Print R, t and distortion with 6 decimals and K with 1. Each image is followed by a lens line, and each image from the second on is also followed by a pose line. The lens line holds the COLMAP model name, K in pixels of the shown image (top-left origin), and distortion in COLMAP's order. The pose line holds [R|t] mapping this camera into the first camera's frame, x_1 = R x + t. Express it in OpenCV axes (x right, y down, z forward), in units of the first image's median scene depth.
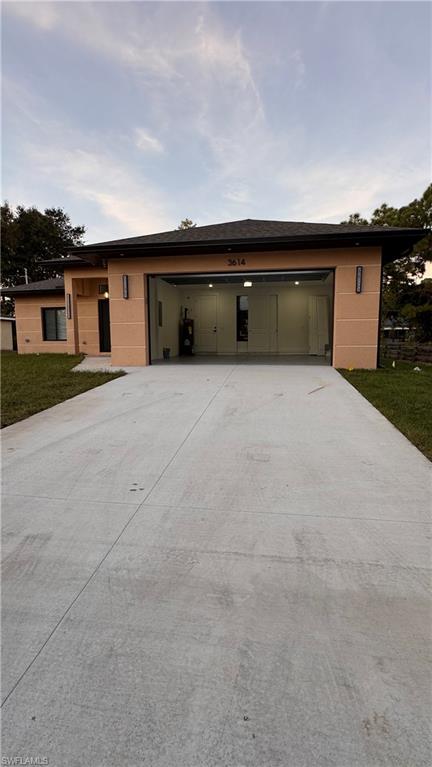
lens RADIAL K [[360.1, 0, 218.4], [0, 360.1, 388.0], [0, 0, 1]] dist [-0.001205, 0.000011]
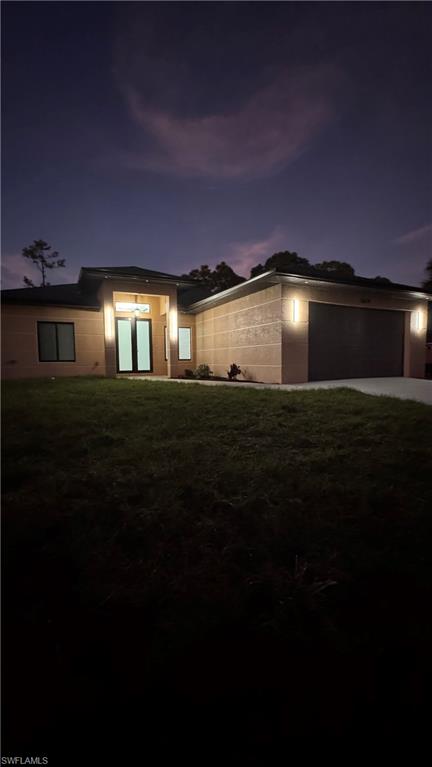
lens RADIAL K [[306.5, 0, 200.5], [0, 306.5, 380.2], [0, 0, 1]] dist [-0.015120, -0.000016]
pose [[0.818547, -0.040711, 0.572995, -0.600547], [0.079491, 0.995916, -0.042797, -0.033672], [-0.568913, 0.080580, 0.818440, 0.252793]]
